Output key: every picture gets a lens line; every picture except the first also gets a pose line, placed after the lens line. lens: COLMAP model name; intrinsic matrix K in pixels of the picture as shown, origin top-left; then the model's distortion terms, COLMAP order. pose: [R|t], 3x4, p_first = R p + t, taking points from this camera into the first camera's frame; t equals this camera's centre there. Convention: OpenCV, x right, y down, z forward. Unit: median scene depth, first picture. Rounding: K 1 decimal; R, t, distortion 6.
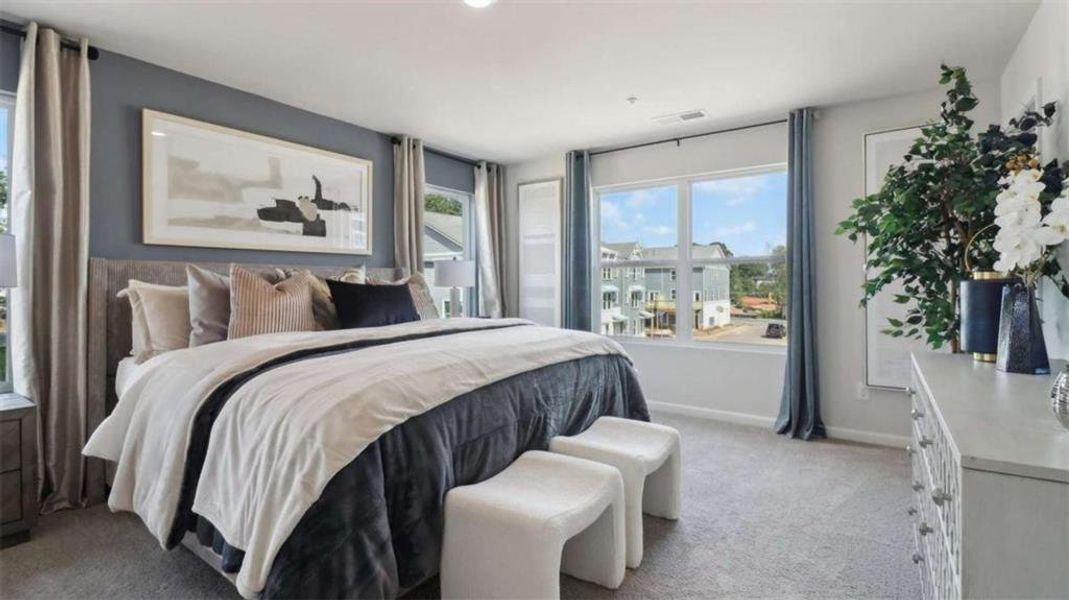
lens RADIAL K [[496.3, 0, 543.1], [0, 496.3, 289.1], [0, 0, 1]] dist [0.005775, -0.008618]
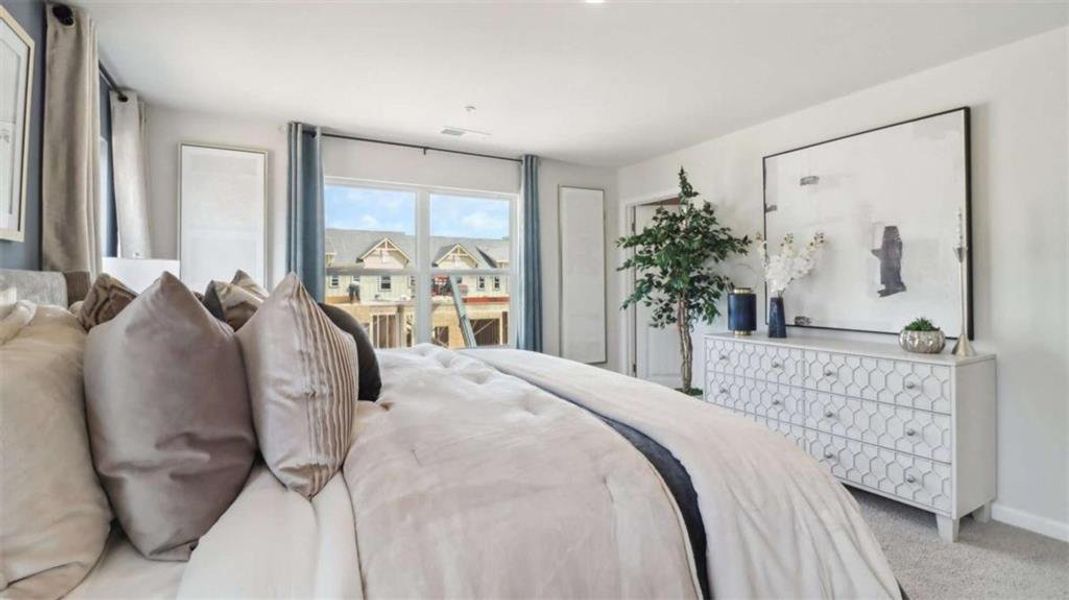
lens RADIAL K [[496.3, 0, 539.8], [0, 496.3, 295.6], [0, 0, 1]] dist [0.005775, -0.008618]
pose [[0.450323, -0.019300, 0.892657, -0.757650], [0.008708, 0.999814, 0.017224, -0.032719], [-0.892823, 0.000016, 0.450408, 0.514268]]
